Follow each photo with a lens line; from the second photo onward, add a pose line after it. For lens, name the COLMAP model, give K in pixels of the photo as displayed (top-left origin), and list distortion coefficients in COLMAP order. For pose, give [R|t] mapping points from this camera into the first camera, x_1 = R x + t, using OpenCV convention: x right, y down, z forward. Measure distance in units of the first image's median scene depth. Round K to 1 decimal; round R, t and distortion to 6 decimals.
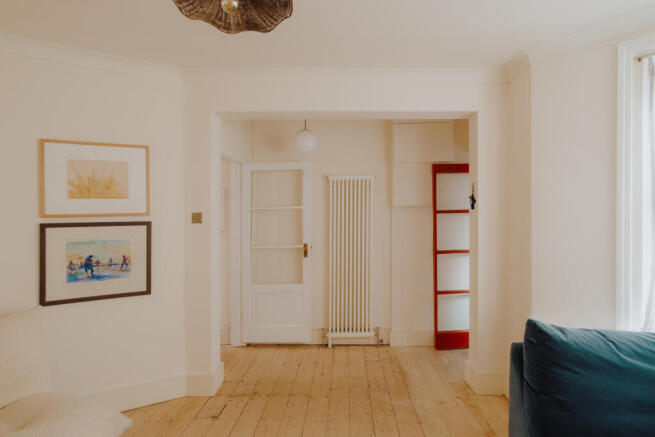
lens RADIAL K [[327.8, 0, 327.3], [0, 327.8, 220.0], [0, 0, 1]] dist [-0.000547, -0.000034]
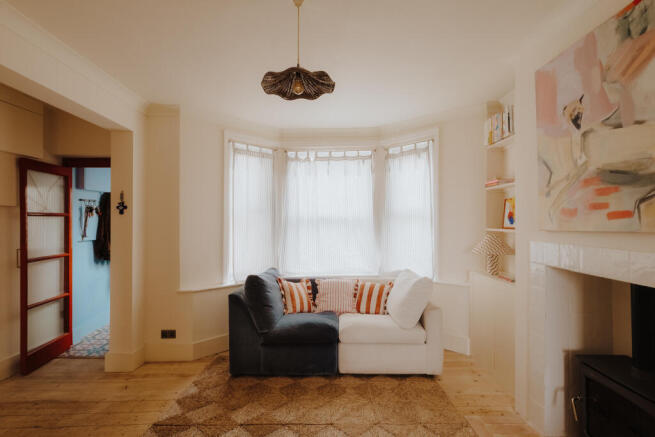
lens RADIAL K [[327.8, 0, 326.9], [0, 327.8, 220.2], [0, 0, 1]] dist [-0.000547, -0.000034]
pose [[0.004517, 0.011927, 0.999919, -0.689272], [-0.002855, 0.999925, -0.011914, 0.001136], [-0.999986, -0.002801, 0.004550, 0.280973]]
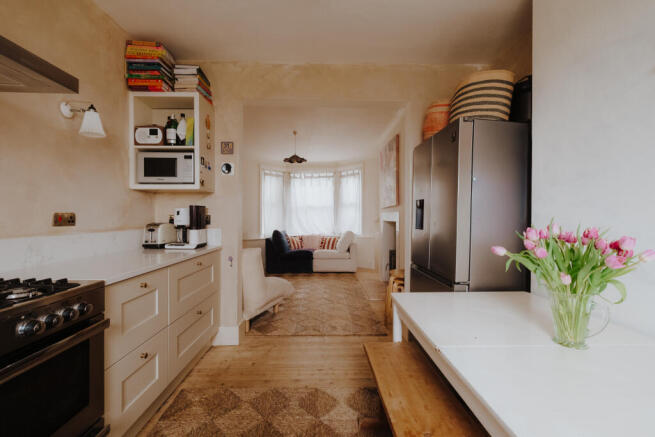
lens RADIAL K [[284.6, 0, 327.0], [0, 284.6, 219.4], [0, 0, 1]] dist [-0.000489, 0.000038]
pose [[-0.016007, 0.003427, 0.999866, -1.751998], [-0.003296, 0.999989, -0.003480, 0.089916], [-0.999866, -0.003351, -0.015996, 0.178302]]
